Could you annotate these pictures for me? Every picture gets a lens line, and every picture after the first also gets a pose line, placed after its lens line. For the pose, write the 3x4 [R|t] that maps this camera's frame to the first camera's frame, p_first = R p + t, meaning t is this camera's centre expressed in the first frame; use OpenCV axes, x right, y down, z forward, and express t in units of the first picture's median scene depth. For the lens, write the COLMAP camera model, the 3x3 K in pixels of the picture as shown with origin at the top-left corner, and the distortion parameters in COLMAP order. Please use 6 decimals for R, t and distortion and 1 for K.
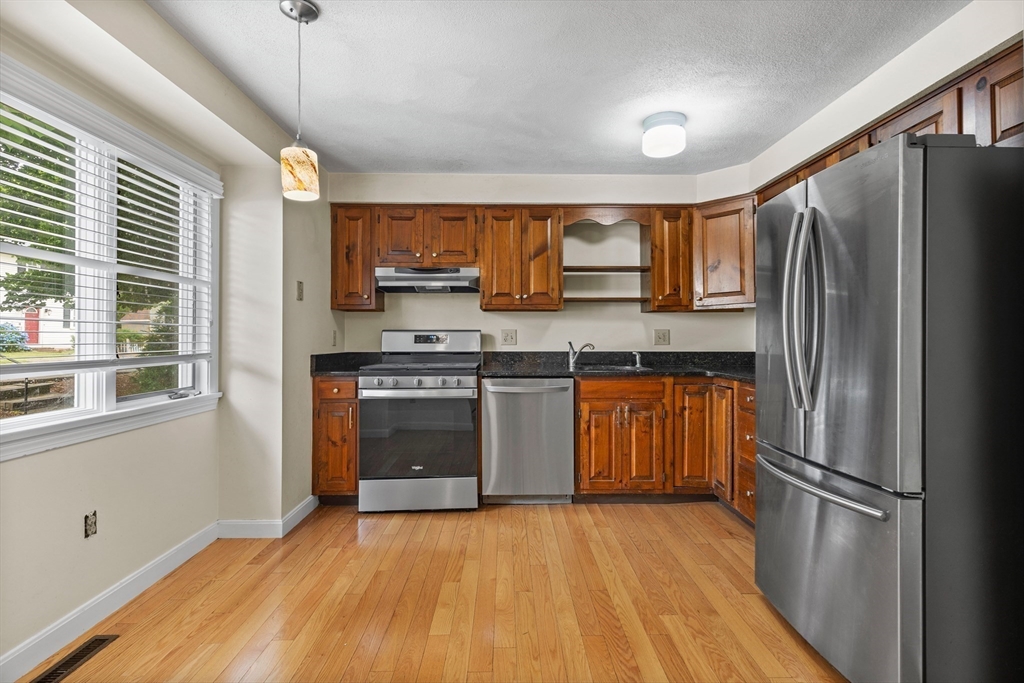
lens RADIAL K [[467.7, 0, 519.3], [0, 467.7, 331.2], [0, 0, 1]] dist [0.009955, -0.002180]
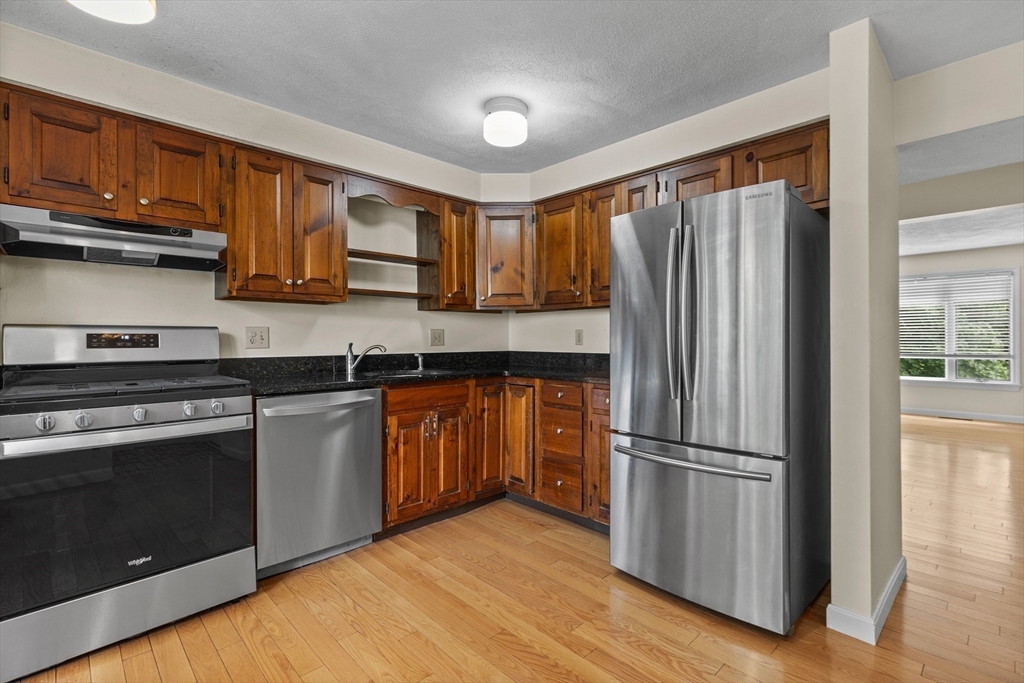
lens RADIAL K [[467.7, 0, 509.9], [0, 467.7, 337.2], [0, 0, 1]] dist [0.009955, -0.002180]
pose [[0.732081, 0.000108, 0.681218, -0.271979], [-0.007186, 0.999946, 0.007564, 0.004566], [-0.681180, -0.010433, 0.732042, 0.251270]]
